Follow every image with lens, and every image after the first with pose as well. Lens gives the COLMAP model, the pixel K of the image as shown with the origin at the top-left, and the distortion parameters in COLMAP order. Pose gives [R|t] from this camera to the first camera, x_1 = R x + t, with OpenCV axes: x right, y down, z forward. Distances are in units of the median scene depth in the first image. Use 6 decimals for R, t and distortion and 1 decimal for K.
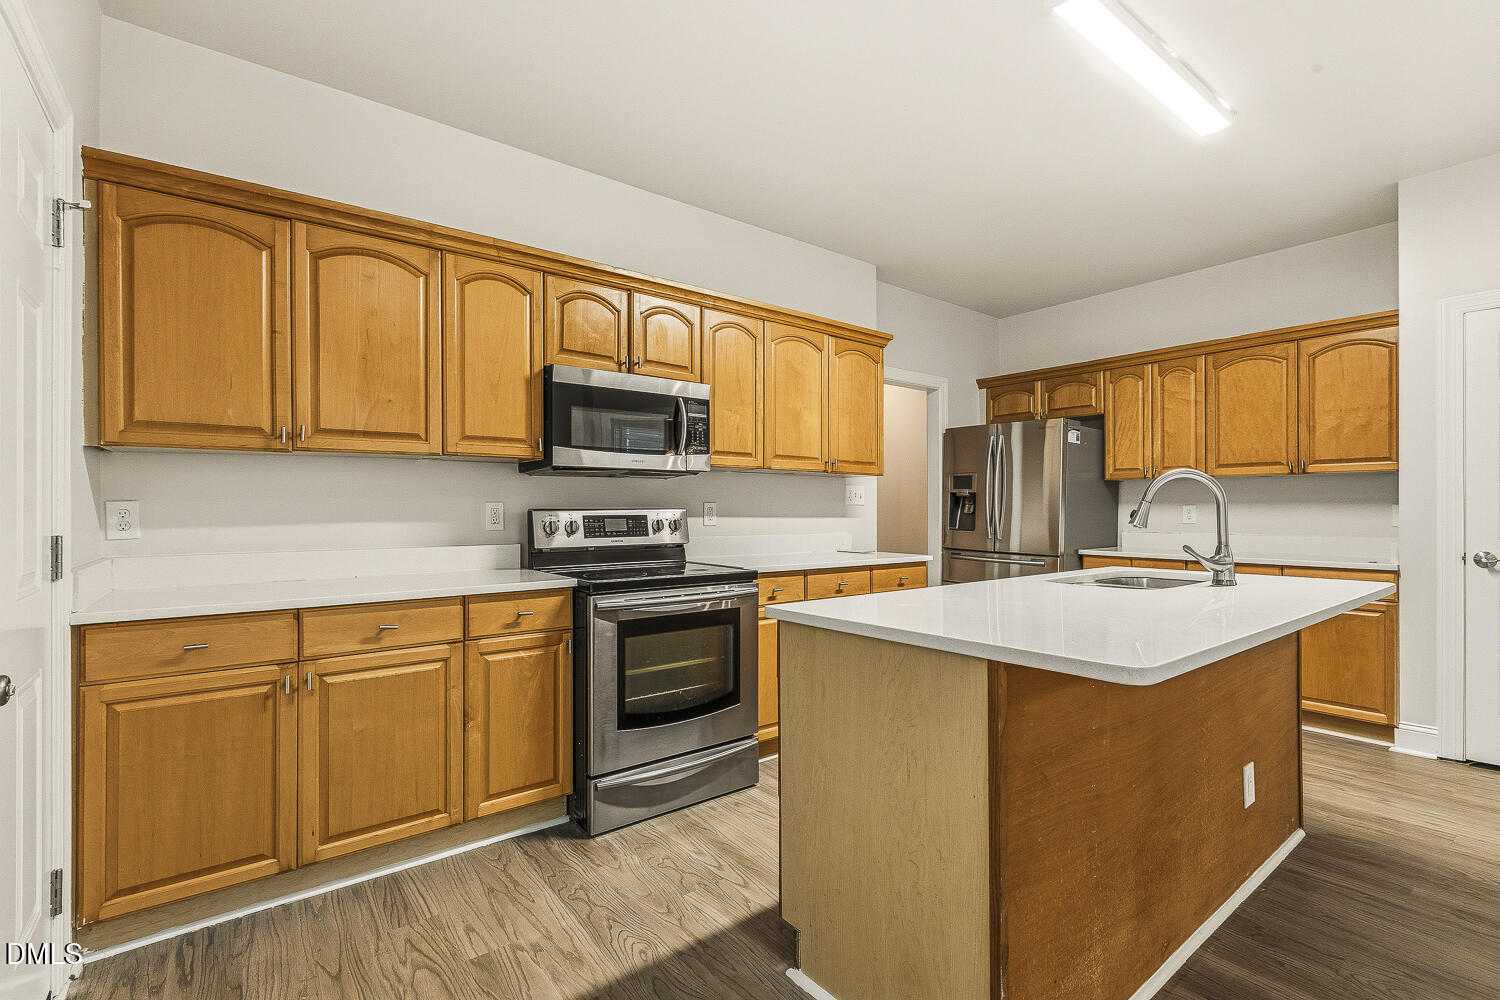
lens RADIAL K [[673.9, 0, 751.4], [0, 673.9, 500.0], [0, 0, 1]] dist [0.005612, -0.001876]
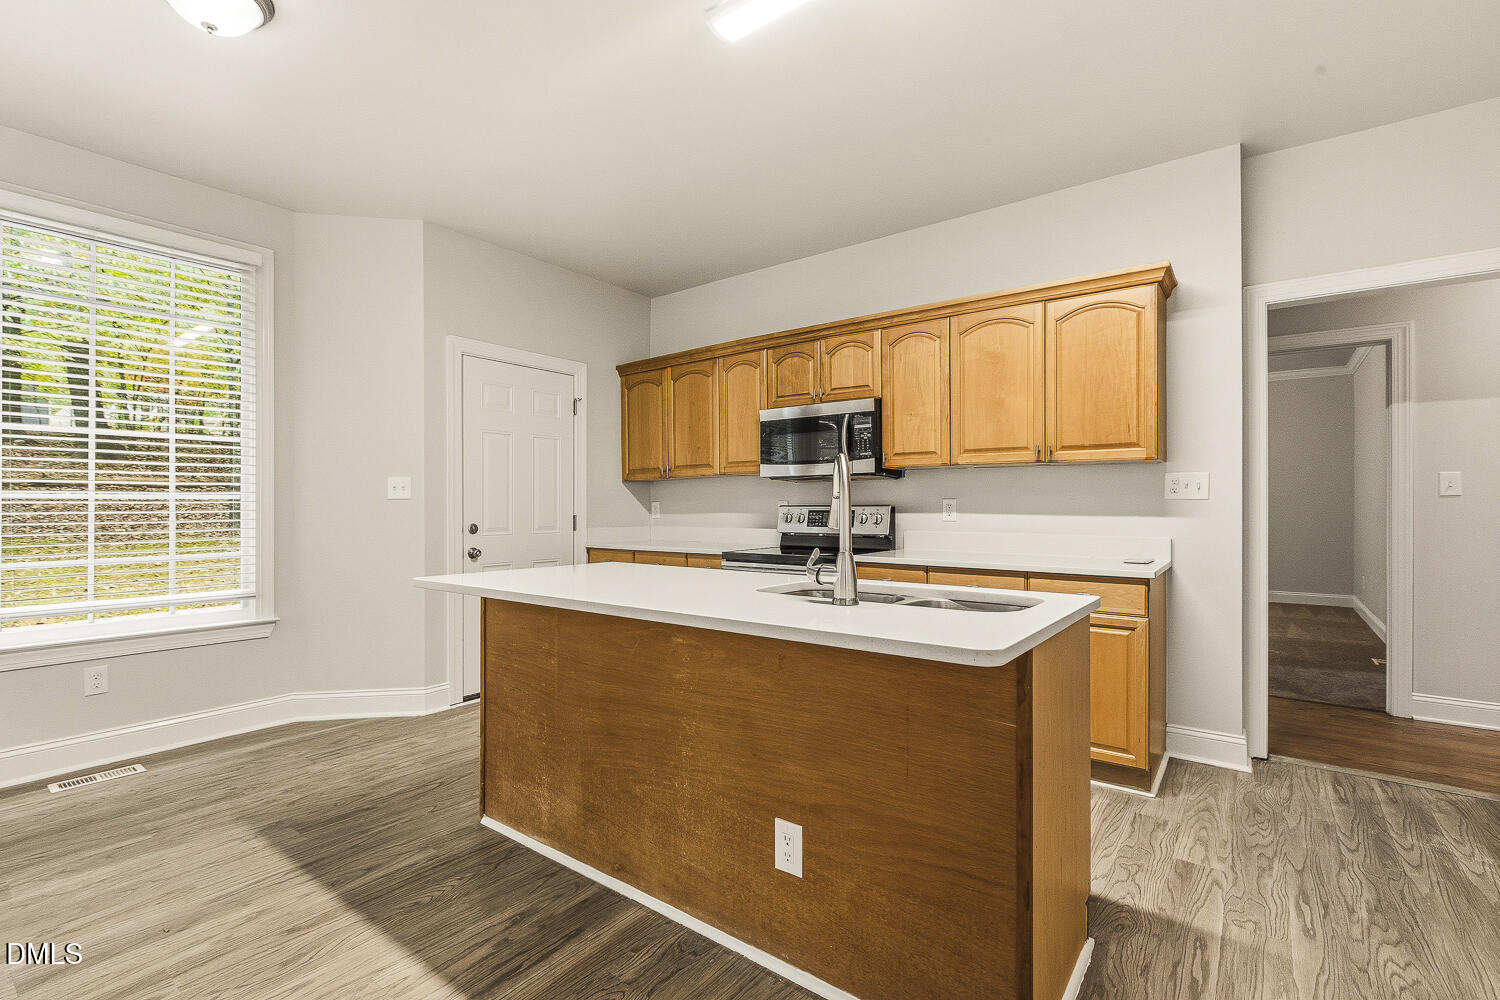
lens RADIAL K [[673.9, 0, 761.3], [0, 673.9, 496.9], [0, 0, 1]] dist [0.005612, -0.001876]
pose [[0.273609, -0.012136, -0.961764, 1.052077], [0.014740, 0.999856, -0.008423, 0.006040], [0.961728, -0.011872, 0.273748, 0.527814]]
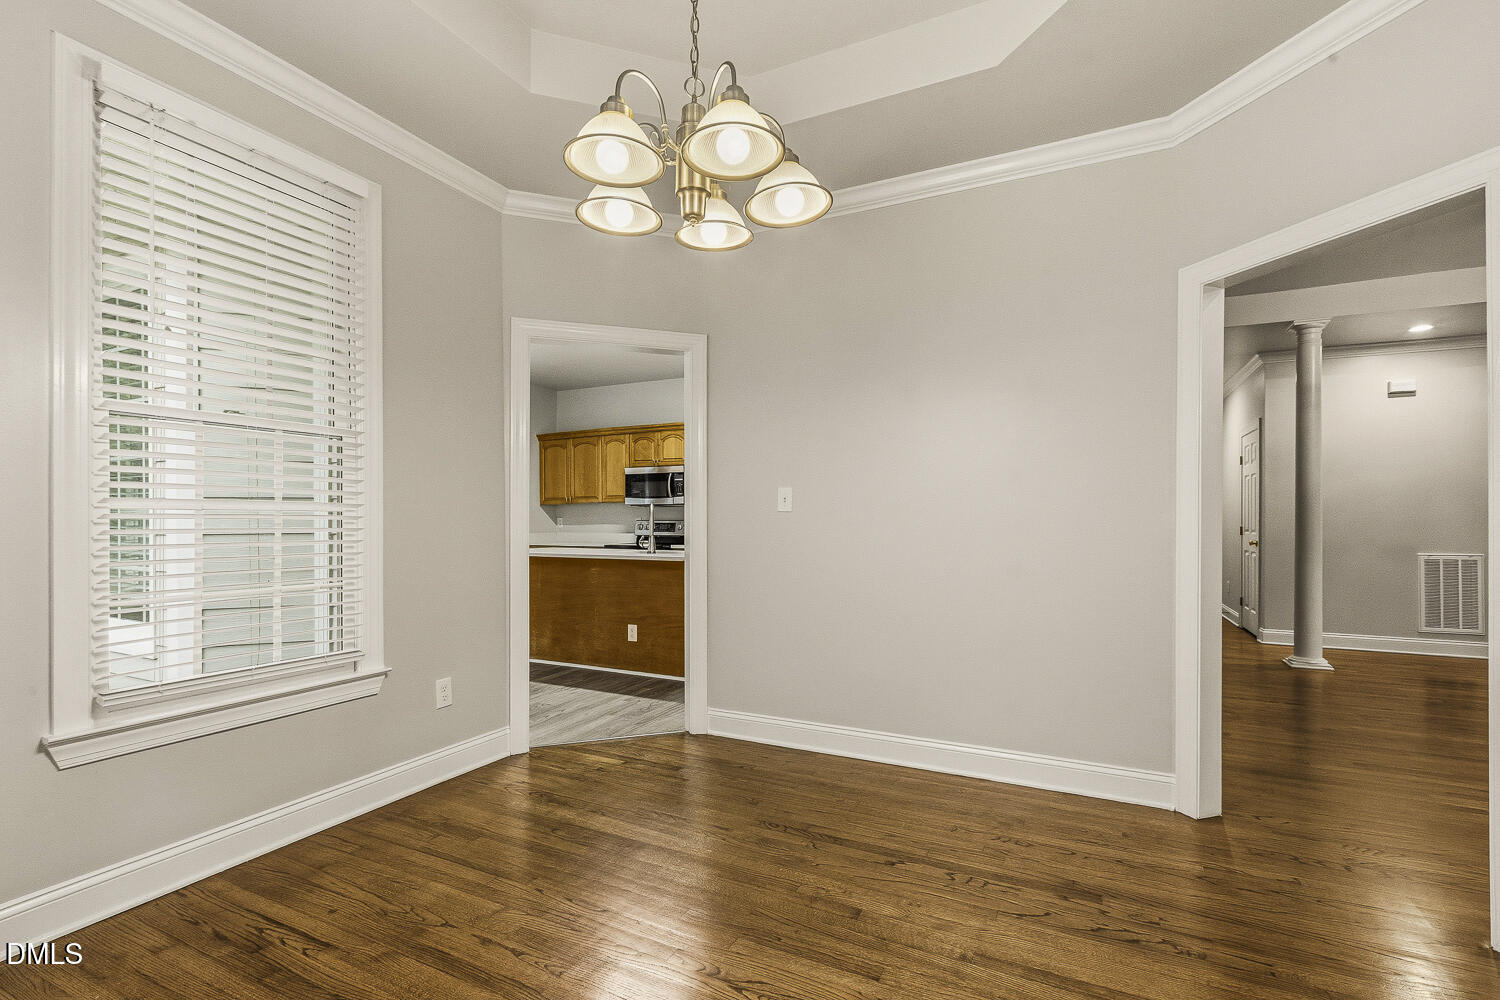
lens RADIAL K [[673.9, 0, 748.2], [0, 673.9, 515.6], [0, 0, 1]] dist [0.005612, -0.001876]
pose [[0.436465, -0.003978, -0.899712, 2.185681], [0.010892, 0.999940, 0.000862, -0.002388], [0.899655, -0.010176, 0.436482, 0.219681]]
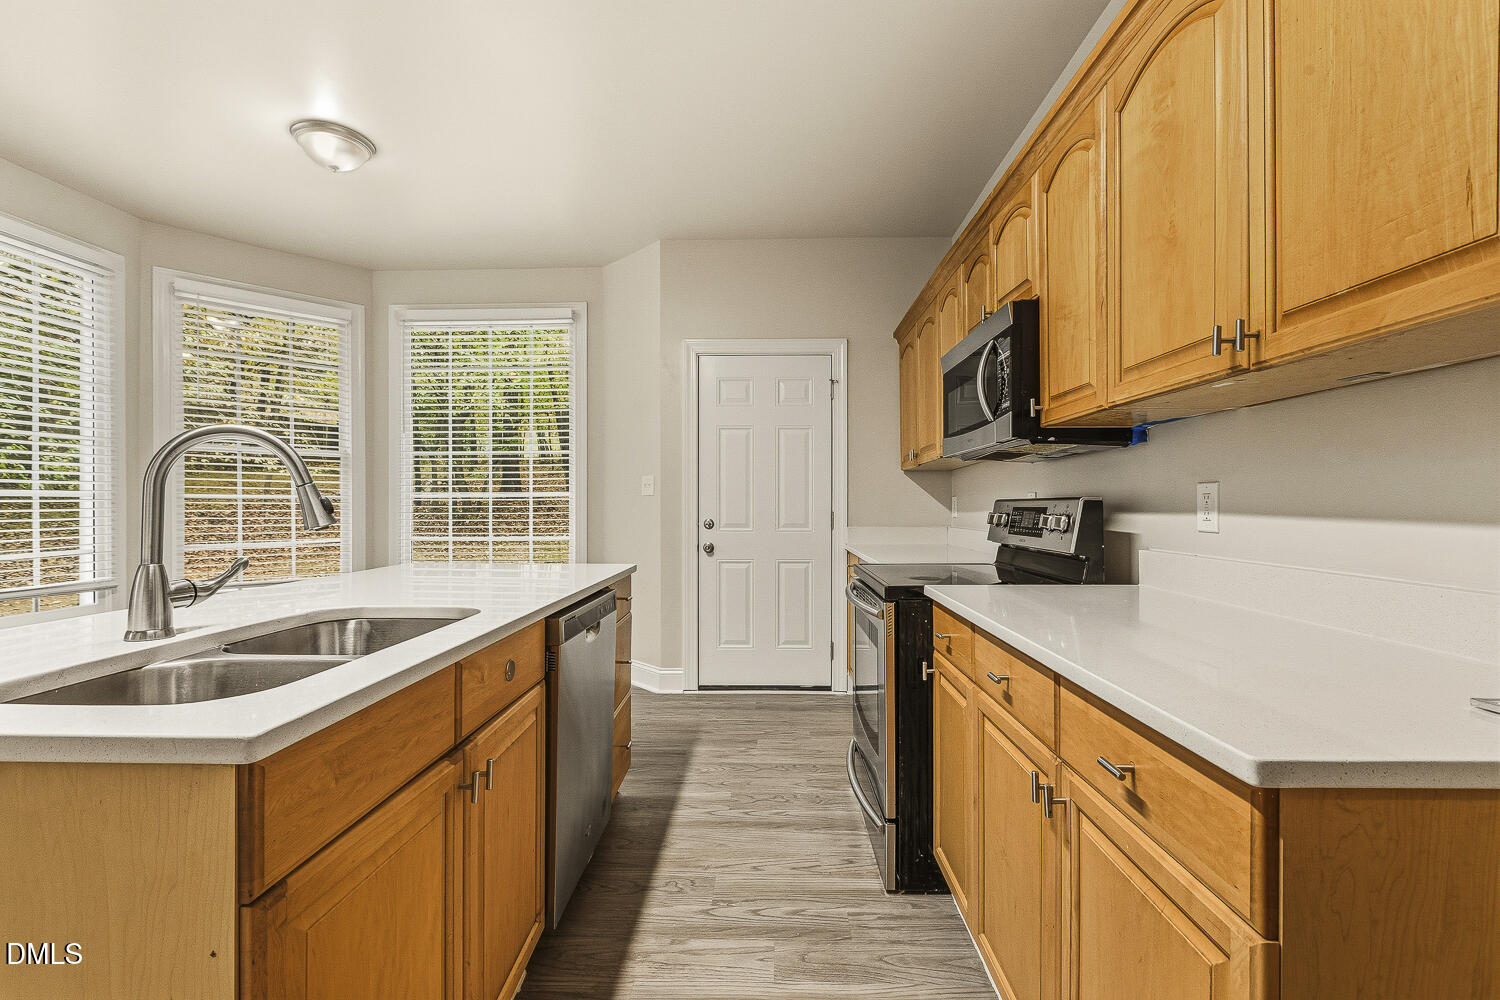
lens RADIAL K [[673.9, 0, 754.8], [0, 673.9, 511.6], [0, 0, 1]] dist [0.005612, -0.001876]
pose [[-0.631962, 0.011110, -0.774920, 0.608120], [0.014530, 0.999891, 0.002485, 0.021958], [0.774863, -0.009689, -0.632055, 1.281035]]
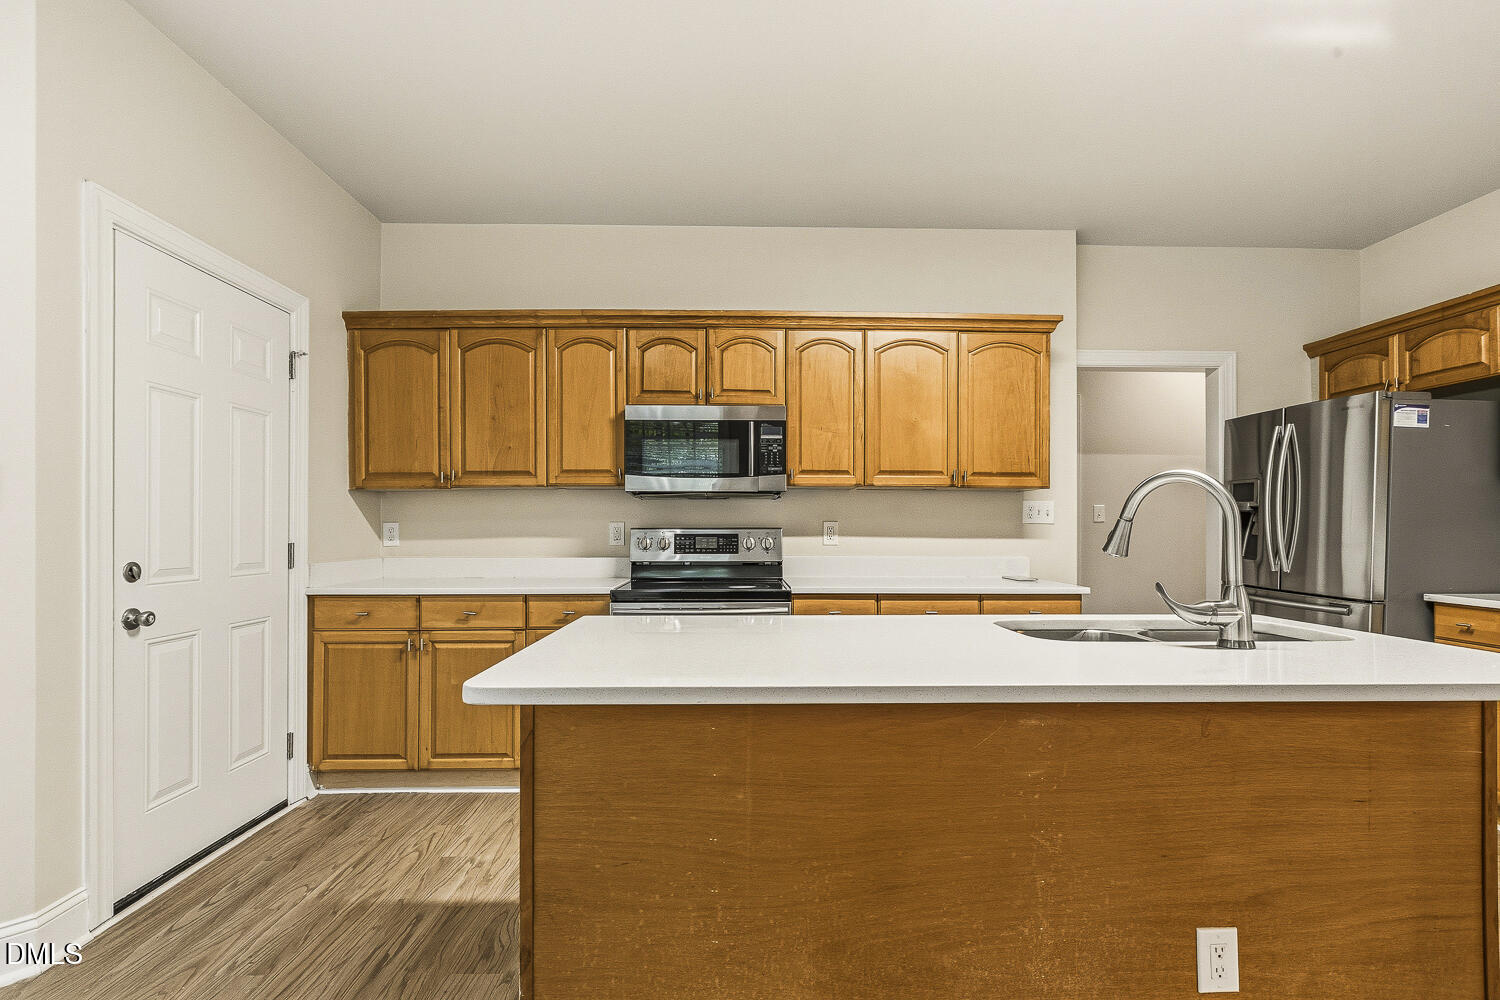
lens RADIAL K [[673.9, 0, 754.3], [0, 673.9, 523.7], [0, 0, 1]] dist [0.005612, -0.001876]
pose [[0.807470, -0.002344, -0.589904, 0.528471], [0.006692, 0.999964, 0.005187, 0.001013], [0.589871, -0.008135, 0.807456, 0.159831]]
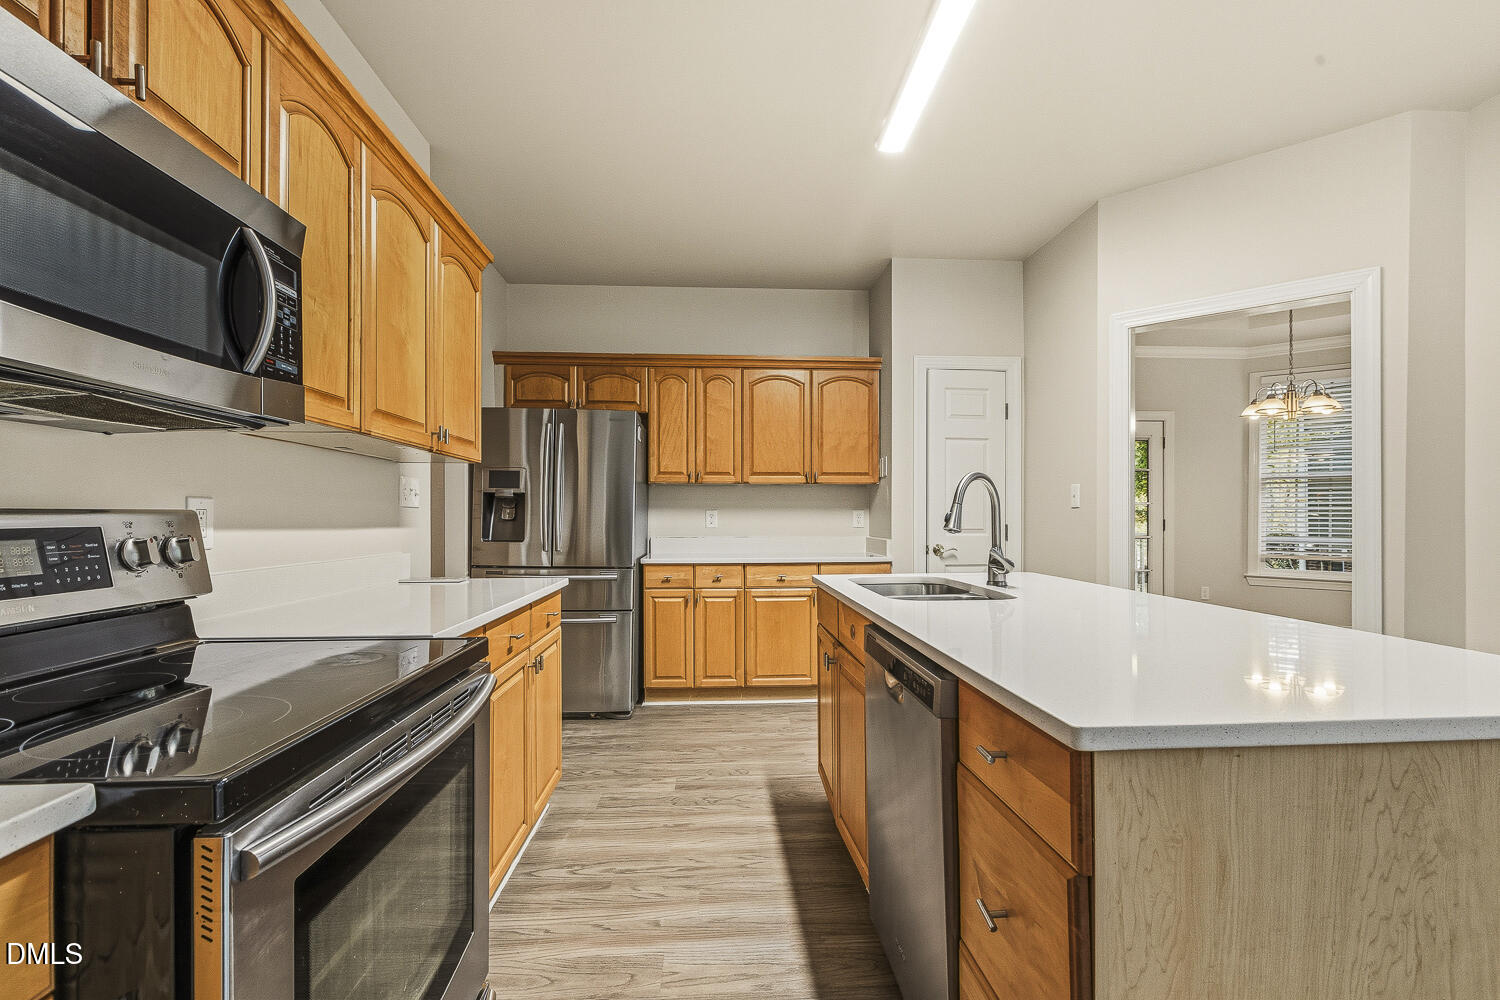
lens RADIAL K [[673.9, 0, 754.6], [0, 673.9, 513.9], [0, 0, 1]] dist [0.005612, -0.001876]
pose [[0.563540, 0.000387, 0.826089, -0.271825], [-0.009309, 0.999939, 0.005881, 0.010397], [-0.826036, -0.011004, 0.563509, 0.543959]]
